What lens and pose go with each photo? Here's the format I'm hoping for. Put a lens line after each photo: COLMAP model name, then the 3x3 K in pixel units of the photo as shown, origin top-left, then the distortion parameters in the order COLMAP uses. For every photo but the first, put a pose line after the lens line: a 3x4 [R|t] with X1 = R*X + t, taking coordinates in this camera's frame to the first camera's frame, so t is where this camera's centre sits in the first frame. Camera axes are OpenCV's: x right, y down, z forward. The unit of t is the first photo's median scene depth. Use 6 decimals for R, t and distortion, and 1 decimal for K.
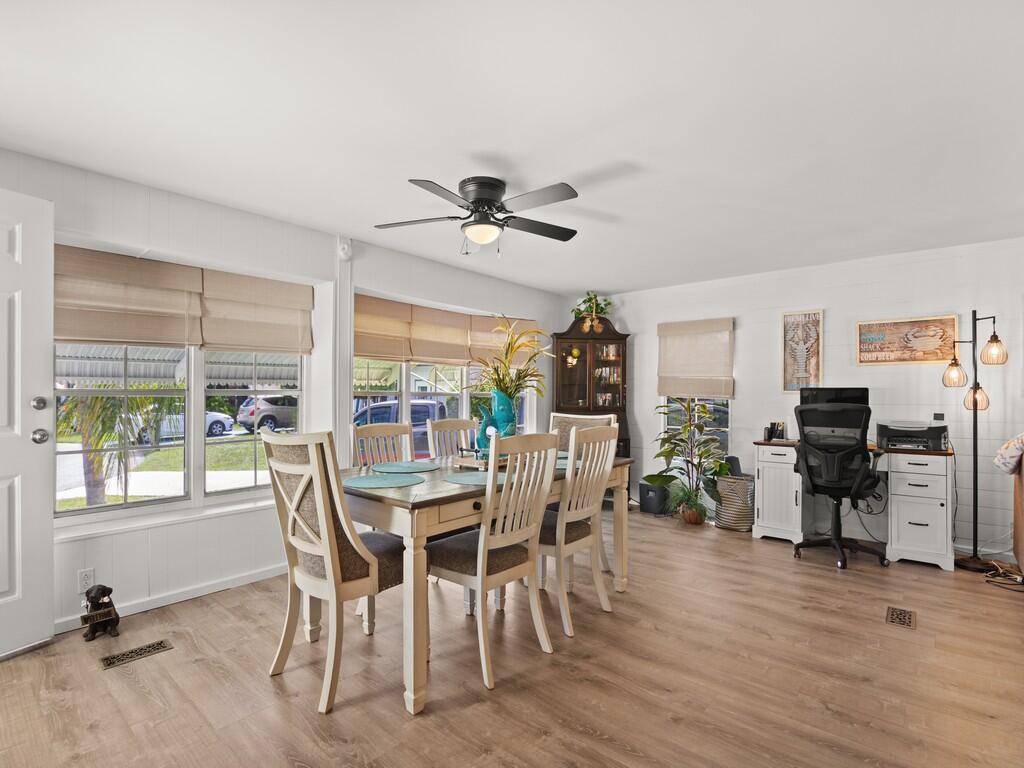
lens RADIAL K [[498.4, 0, 508.5], [0, 498.4, 386.5], [0, 0, 1]] dist [-0.006857, -0.007326]
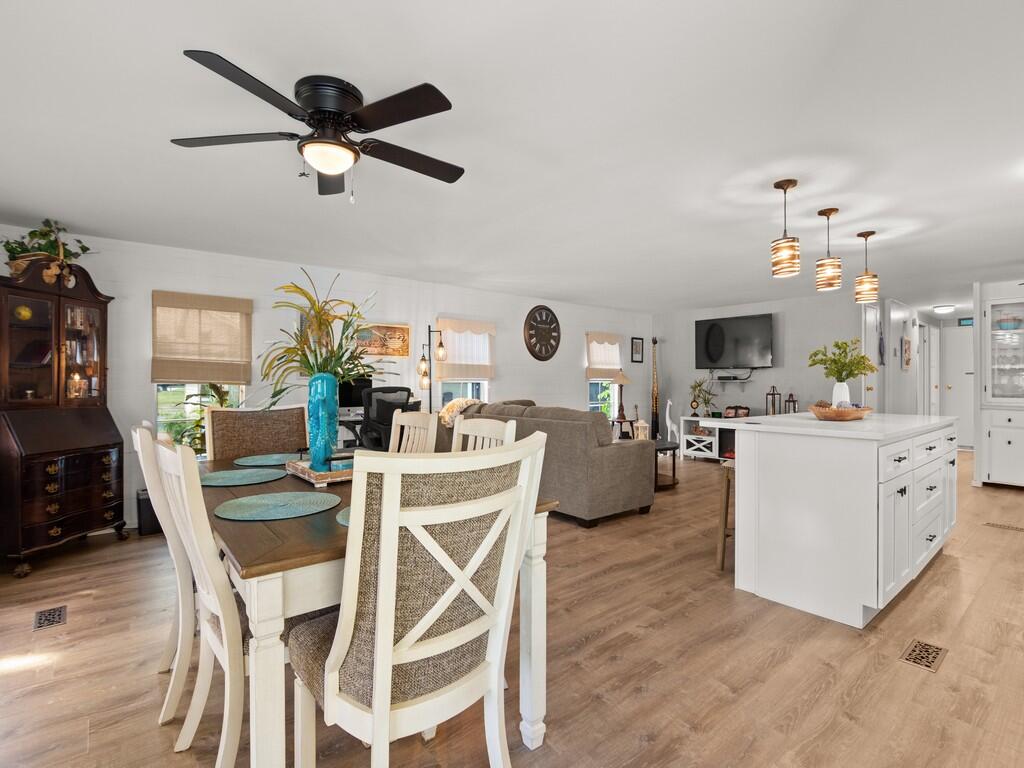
lens RADIAL K [[498.7, 0, 509.2], [0, 498.7, 382.6], [0, 0, 1]] dist [-0.007353, -0.009594]
pose [[0.175511, -0.002577, 0.984474, -0.498791], [-0.003283, 0.999989, 0.003203, 0.017942], [-0.984472, -0.003794, 0.175500, 0.436982]]
